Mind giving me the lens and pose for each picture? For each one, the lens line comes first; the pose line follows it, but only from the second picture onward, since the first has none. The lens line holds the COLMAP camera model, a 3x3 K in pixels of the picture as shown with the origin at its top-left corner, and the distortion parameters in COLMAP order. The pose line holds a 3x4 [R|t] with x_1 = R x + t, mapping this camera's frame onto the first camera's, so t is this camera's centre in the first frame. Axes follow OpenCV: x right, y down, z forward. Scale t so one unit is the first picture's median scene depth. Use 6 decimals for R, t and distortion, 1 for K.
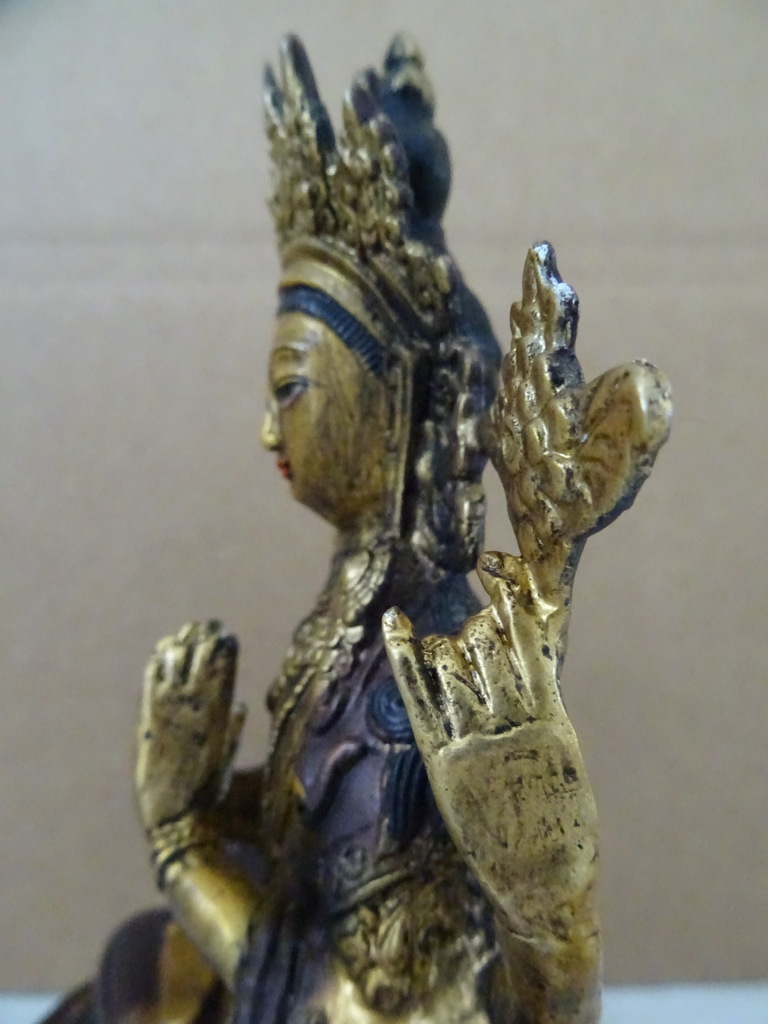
lens RADIAL K [[726.2, 0, 384.0], [0, 726.2, 512.0], [0, 0, 1]] dist [-0.004772, -0.001830]
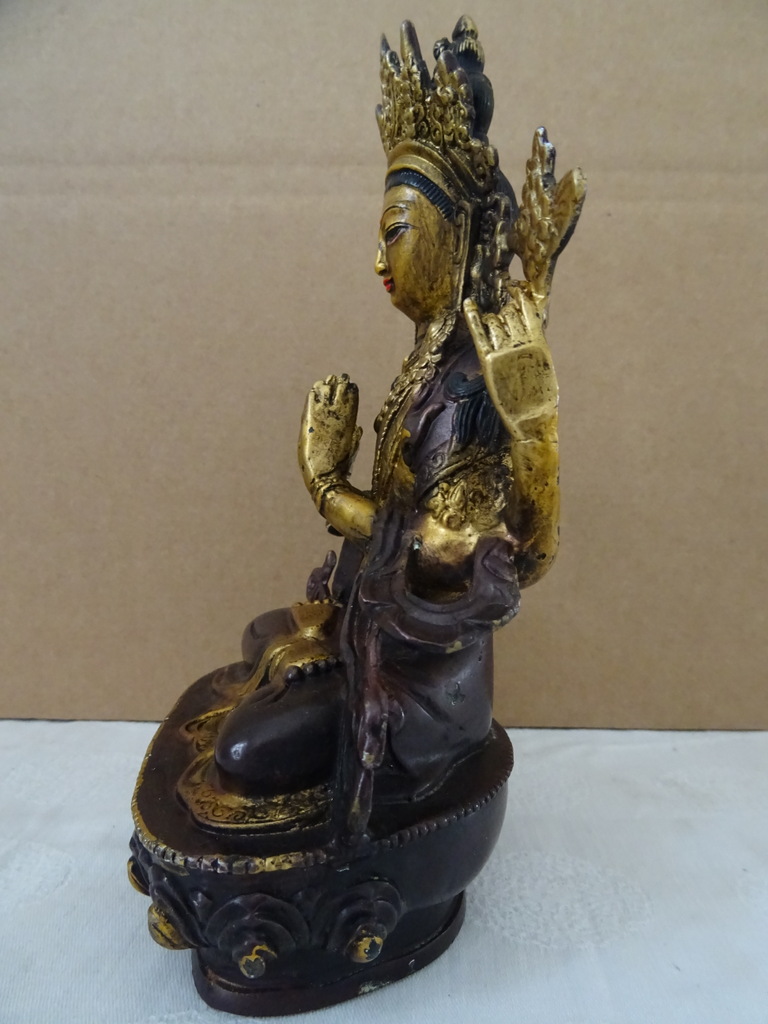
lens RADIAL K [[721.5, 0, 381.0], [0, 721.5, 514.8], [0, 0, 1]] dist [-0.019496, -0.004581]
pose [[0.999469, 0.023787, -0.022283, -0.129939], [-0.022479, 0.998109, 0.057209, 0.463234], [0.023602, -0.056678, 0.998114, -0.840008]]
